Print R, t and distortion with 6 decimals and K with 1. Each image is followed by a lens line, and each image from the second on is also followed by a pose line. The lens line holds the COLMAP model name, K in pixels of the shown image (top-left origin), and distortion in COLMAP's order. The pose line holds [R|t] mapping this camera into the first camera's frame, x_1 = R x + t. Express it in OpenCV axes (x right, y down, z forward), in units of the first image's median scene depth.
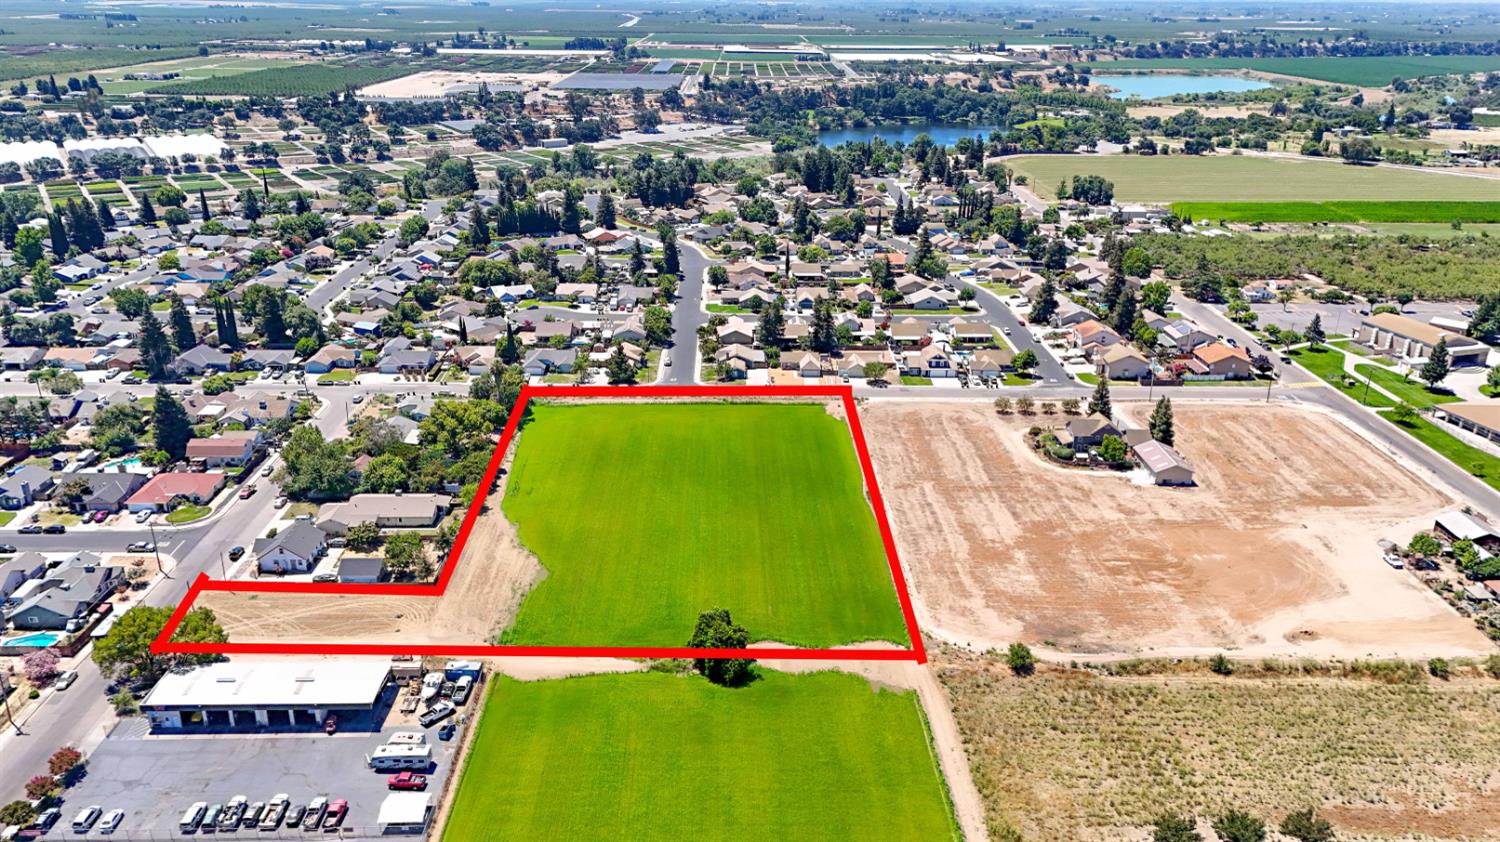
lens RADIAL K [[1095.2, 0, 750.0], [0, 1095.2, 421.0], [0, 0, 1]] dist [0.085899, -0.080623]
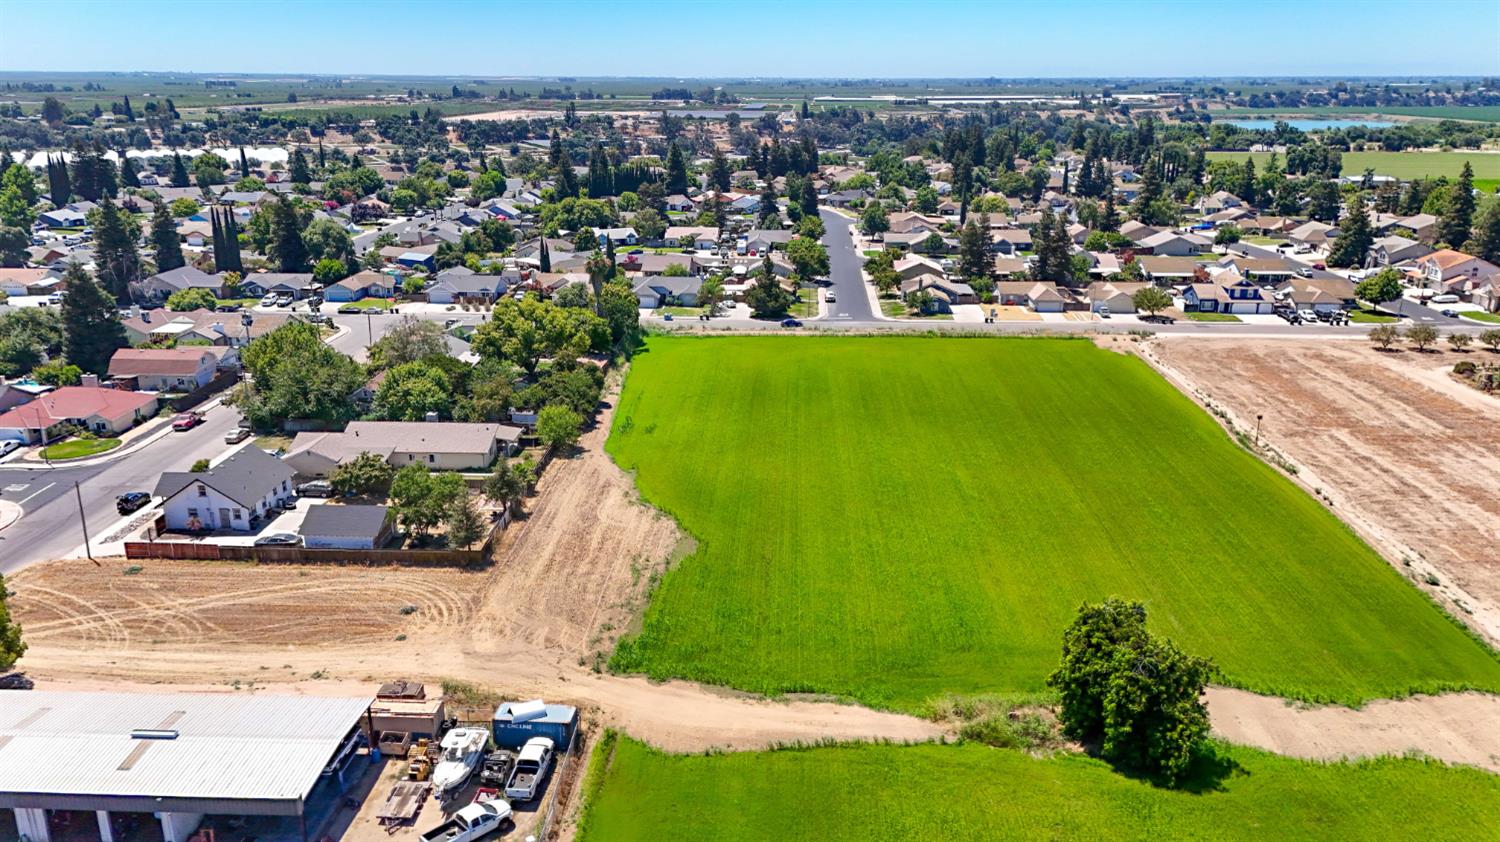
lens RADIAL K [[1095.2, 0, 750.0], [0, 1095.2, 421.0], [0, 0, 1]] dist [0.085899, -0.080623]
pose [[0.997804, 0.011120, -0.065297, -0.098376], [-0.015575, 0.997555, -0.068125, 0.089863], [0.064380, 0.068993, 0.995538, 0.375883]]
